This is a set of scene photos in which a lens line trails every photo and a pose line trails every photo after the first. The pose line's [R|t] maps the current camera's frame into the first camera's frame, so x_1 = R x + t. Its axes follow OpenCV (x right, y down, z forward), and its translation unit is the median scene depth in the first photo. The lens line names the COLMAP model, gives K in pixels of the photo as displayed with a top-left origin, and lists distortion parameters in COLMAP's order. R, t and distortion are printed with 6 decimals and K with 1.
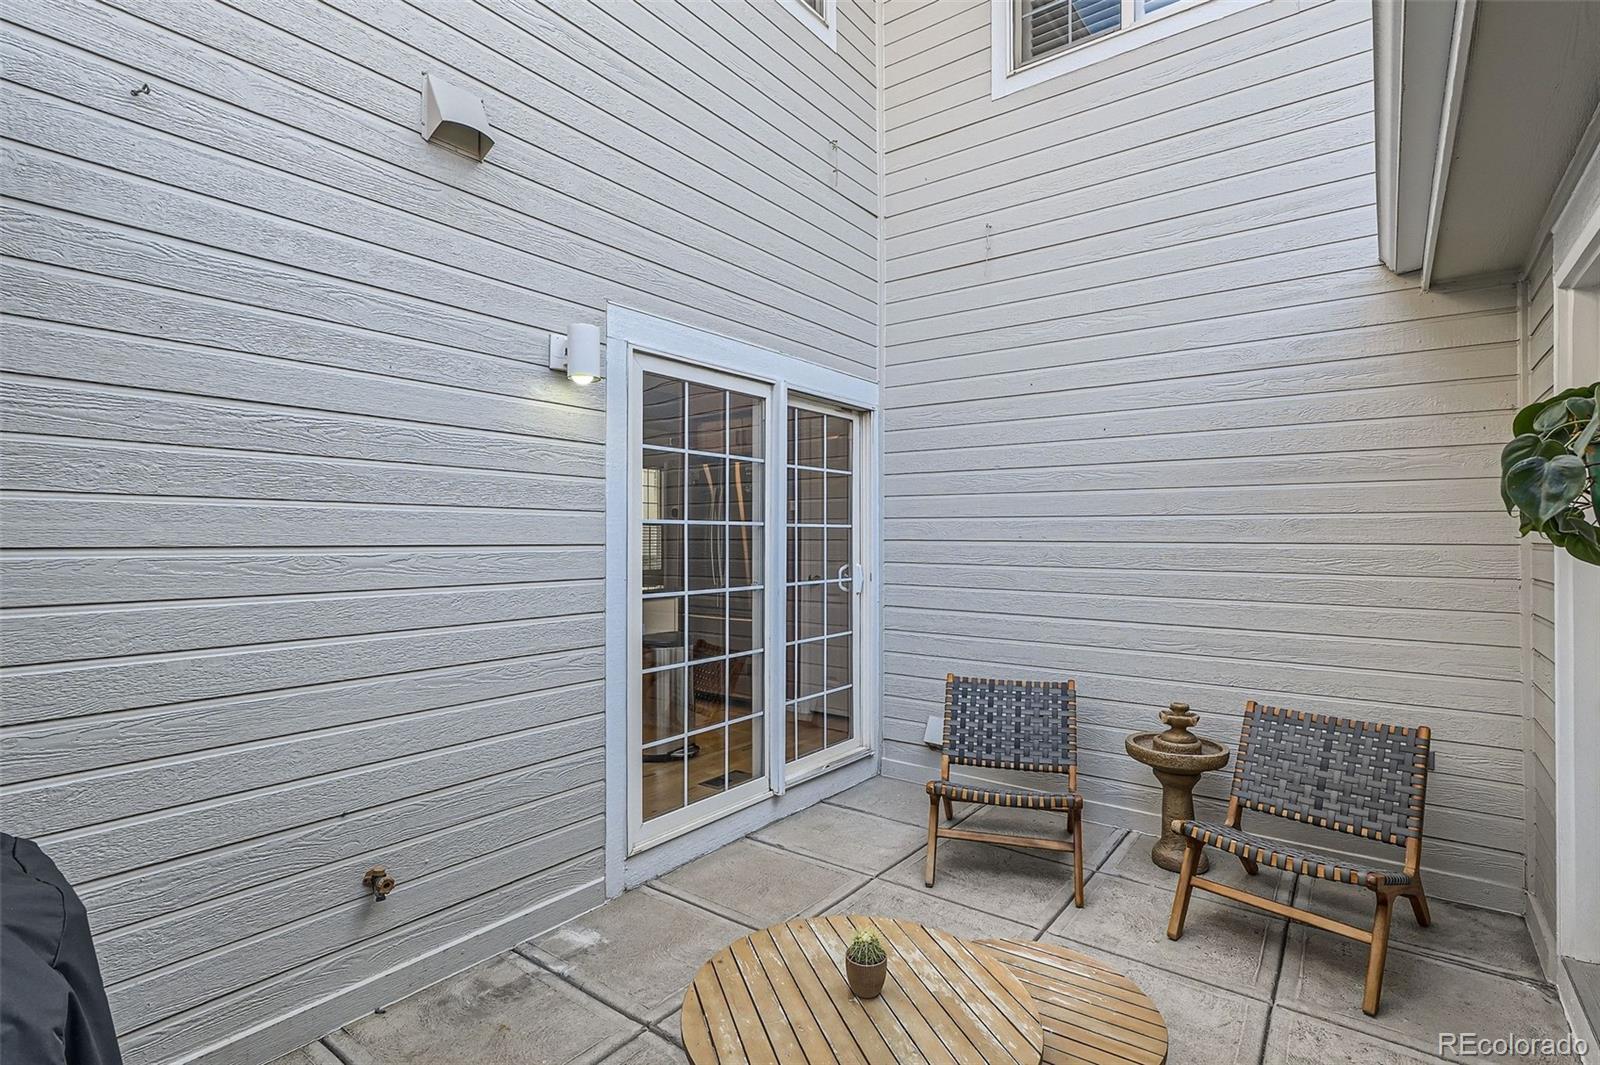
lens RADIAL K [[774.8, 0, 810.8], [0, 774.8, 533.1], [0, 0, 1]] dist [0.006172, -0.002189]
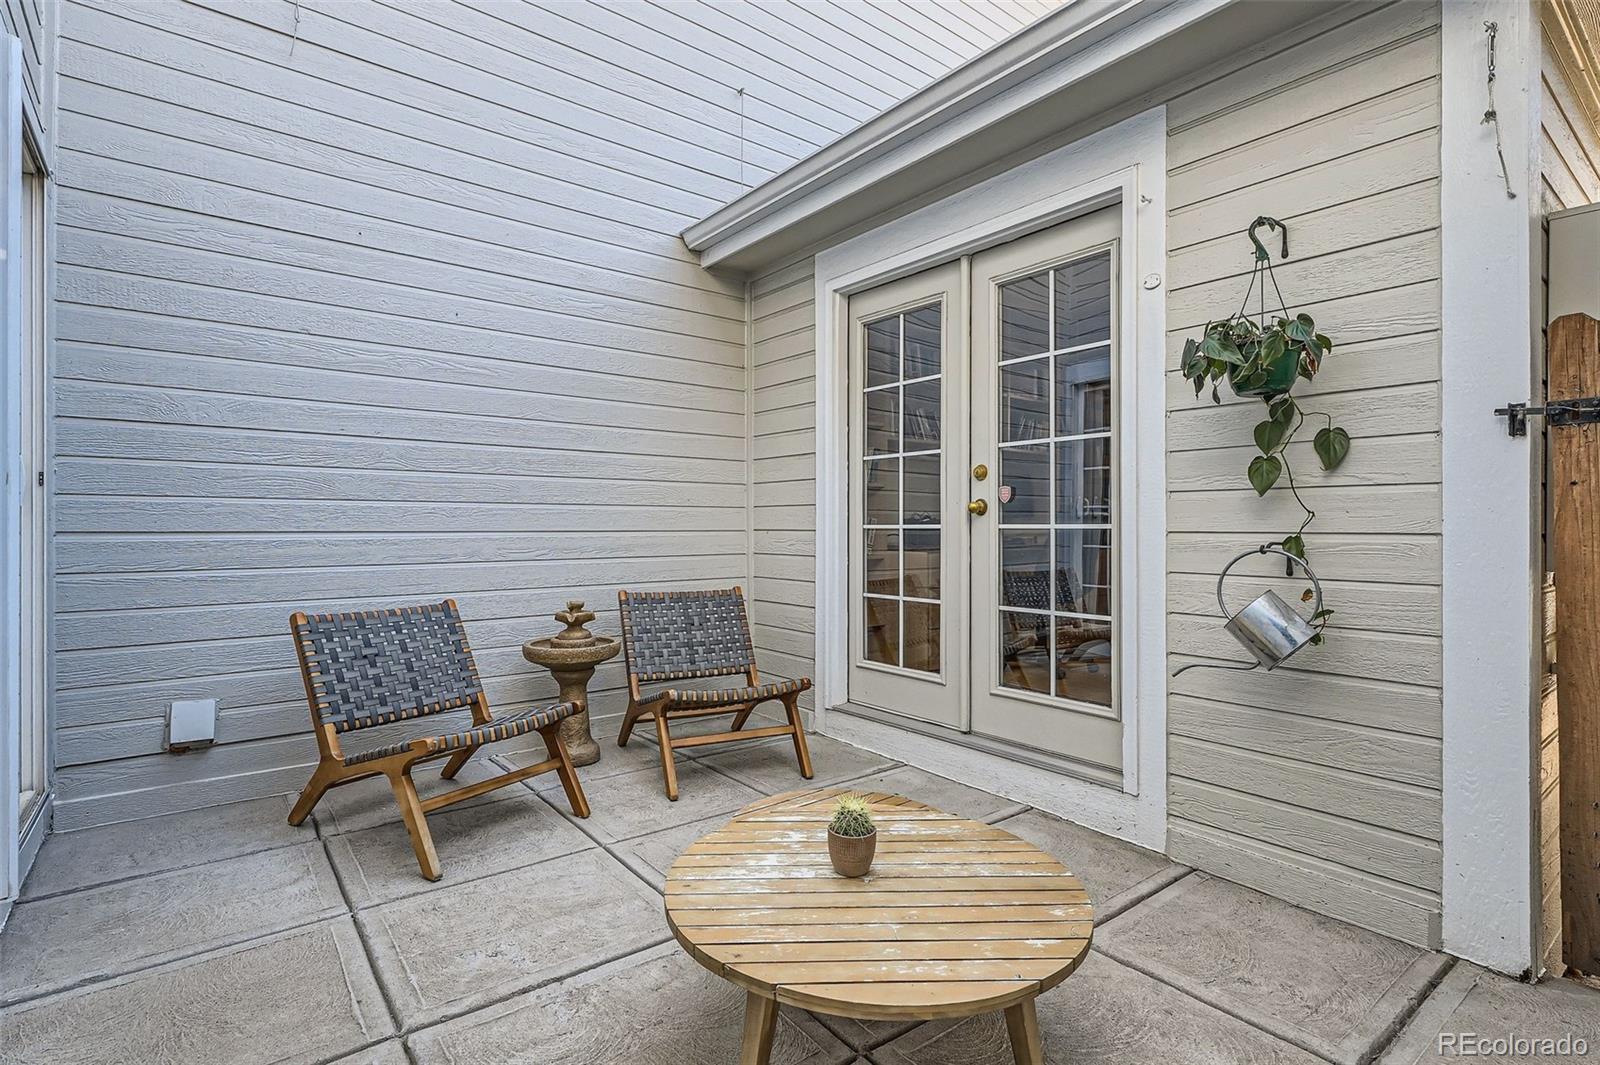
lens RADIAL K [[774.8, 0, 790.7], [0, 774.8, 522.7], [0, 0, 1]] dist [0.006172, -0.002189]
pose [[0.266206, -0.001442, 0.963915, -0.422296], [-0.008017, 0.999961, 0.003710, 0.109898], [-0.963883, -0.008716, 0.266184, 0.458850]]
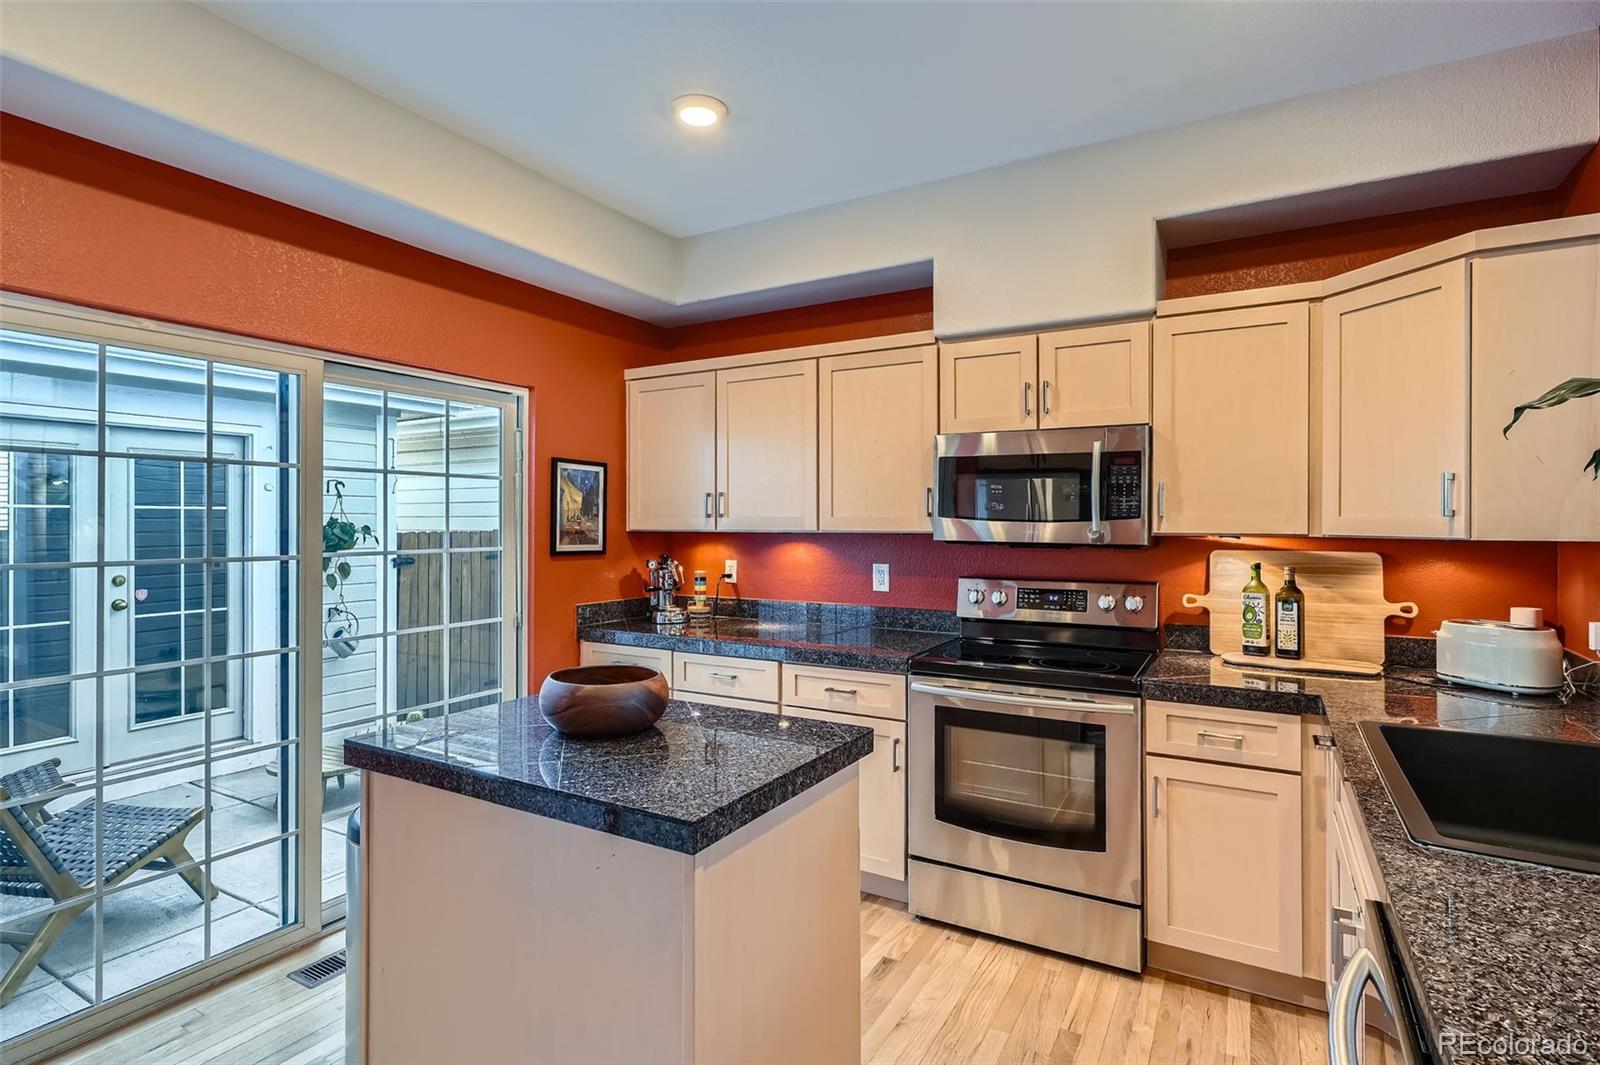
lens RADIAL K [[774.8, 0, 796.5], [0, 774.8, 523.7], [0, 0, 1]] dist [0.006172, -0.002189]
pose [[-0.993517, -0.005999, -0.113524, -0.472061], [-0.005567, 0.999976, -0.004122, -0.051744], [0.113546, -0.003463, -0.993527, 1.987994]]
